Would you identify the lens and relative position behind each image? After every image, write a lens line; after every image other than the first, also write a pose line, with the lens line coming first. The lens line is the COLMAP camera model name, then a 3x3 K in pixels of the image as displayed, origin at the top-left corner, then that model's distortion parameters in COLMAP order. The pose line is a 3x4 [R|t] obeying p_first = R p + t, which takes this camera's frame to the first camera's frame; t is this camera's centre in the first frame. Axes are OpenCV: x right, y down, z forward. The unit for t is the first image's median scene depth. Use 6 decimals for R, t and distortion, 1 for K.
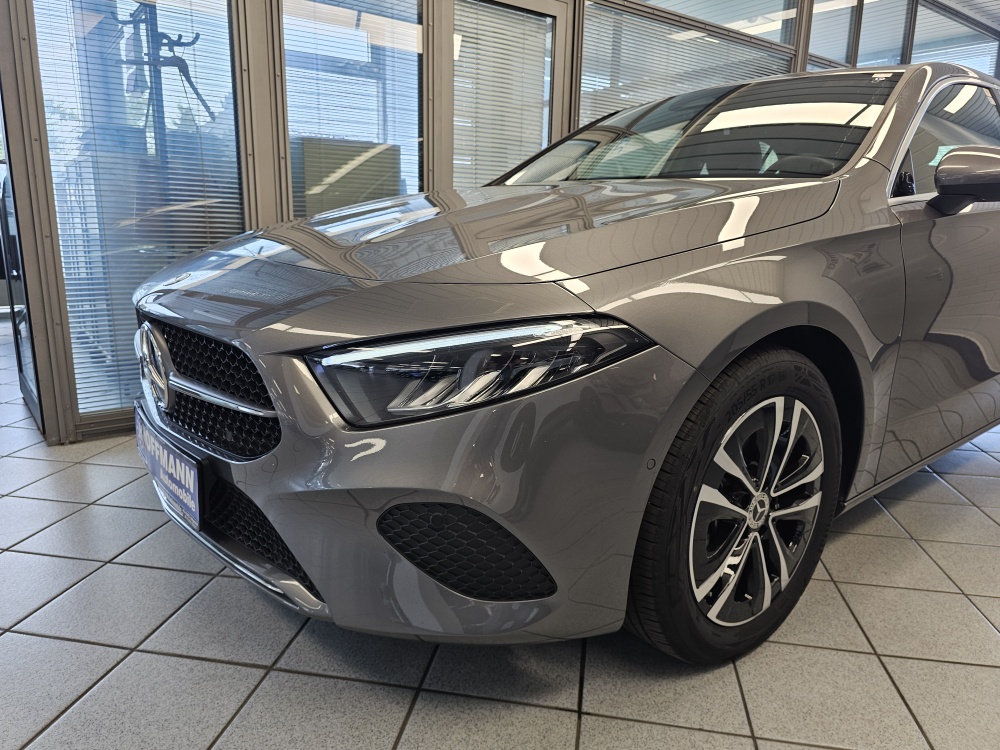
lens RADIAL K [[683.9, 0, 499.4], [0, 683.9, 360.0], [0, 0, 1]] dist [0.037853, -0.041842]
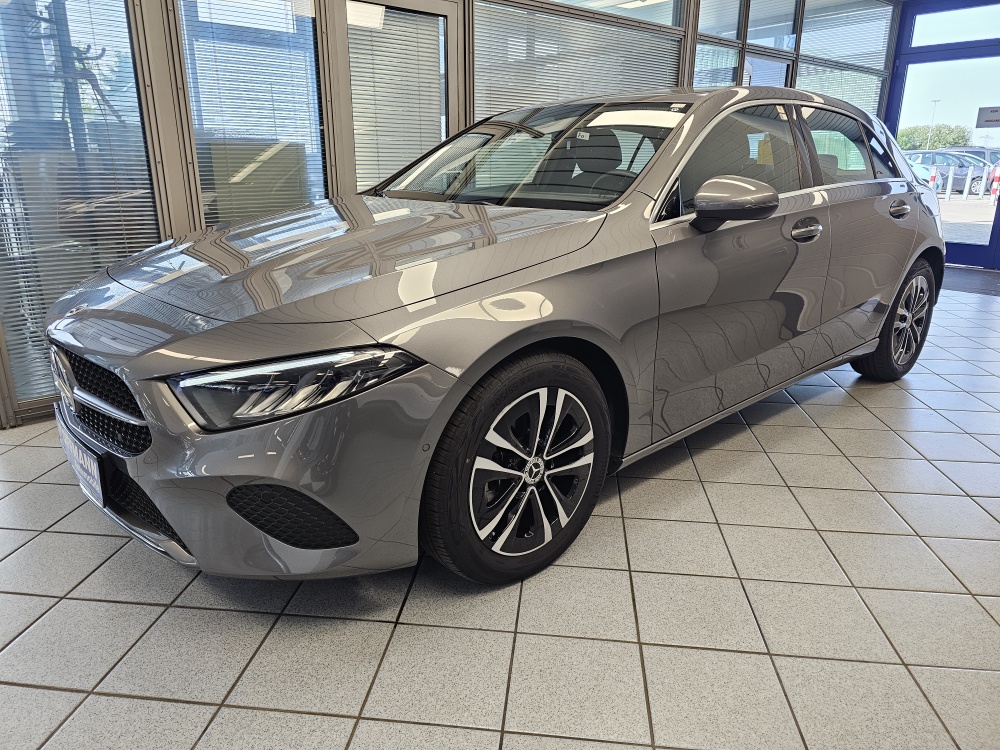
lens RADIAL K [[669.9, 0, 501.0], [0, 669.9, 351.5], [0, 0, 1]] dist [0.058828, -0.059090]
pose [[0.997942, -0.034973, 0.053747, 0.258201], [0.031196, 0.997089, 0.069579, -0.114159], [-0.056024, -0.067760, 0.996127, -0.311218]]
